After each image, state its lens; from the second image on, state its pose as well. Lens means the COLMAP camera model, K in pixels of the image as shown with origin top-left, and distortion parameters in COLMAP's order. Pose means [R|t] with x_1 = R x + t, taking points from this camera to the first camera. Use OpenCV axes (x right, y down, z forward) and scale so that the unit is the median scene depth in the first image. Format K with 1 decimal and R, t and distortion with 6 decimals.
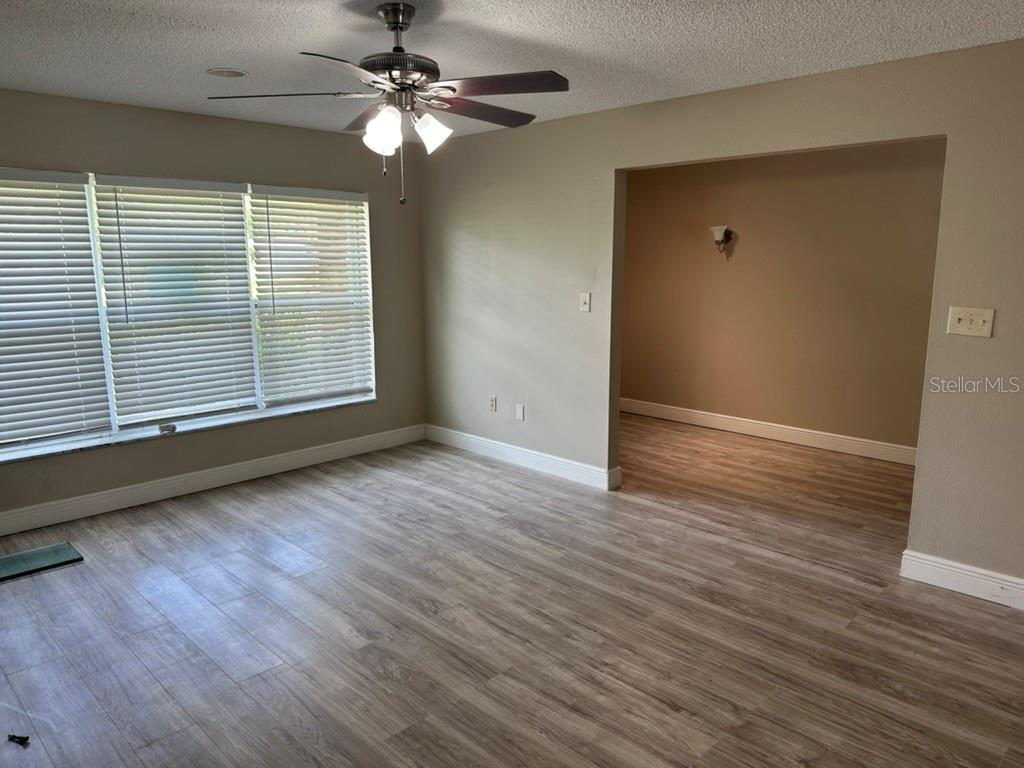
lens RADIAL K [[710.8, 0, 516.0], [0, 710.8, 386.9], [0, 0, 1]] dist [0.046372, -0.058676]
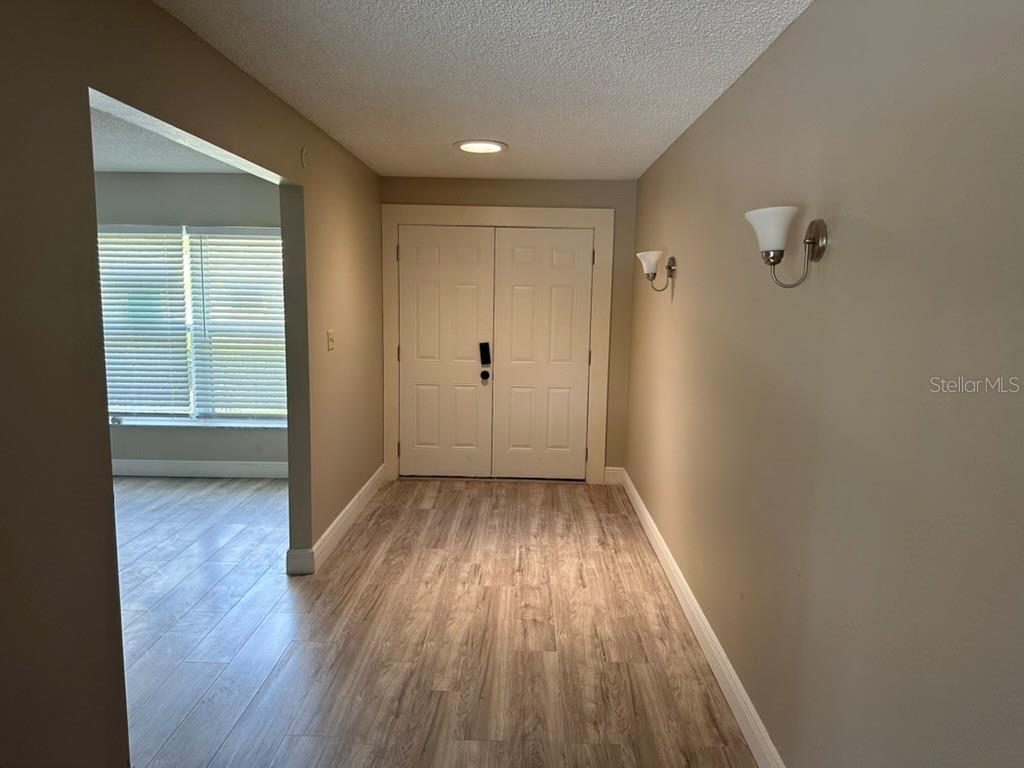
lens RADIAL K [[710.8, 0, 517.0], [0, 710.8, 380.7], [0, 0, 1]] dist [0.046372, -0.058676]
pose [[0.692573, 0.098075, -0.714650, 0.809803], [-0.146014, 0.989266, -0.005742, -0.097180], [0.706415, 0.108326, 0.699459, 0.544273]]
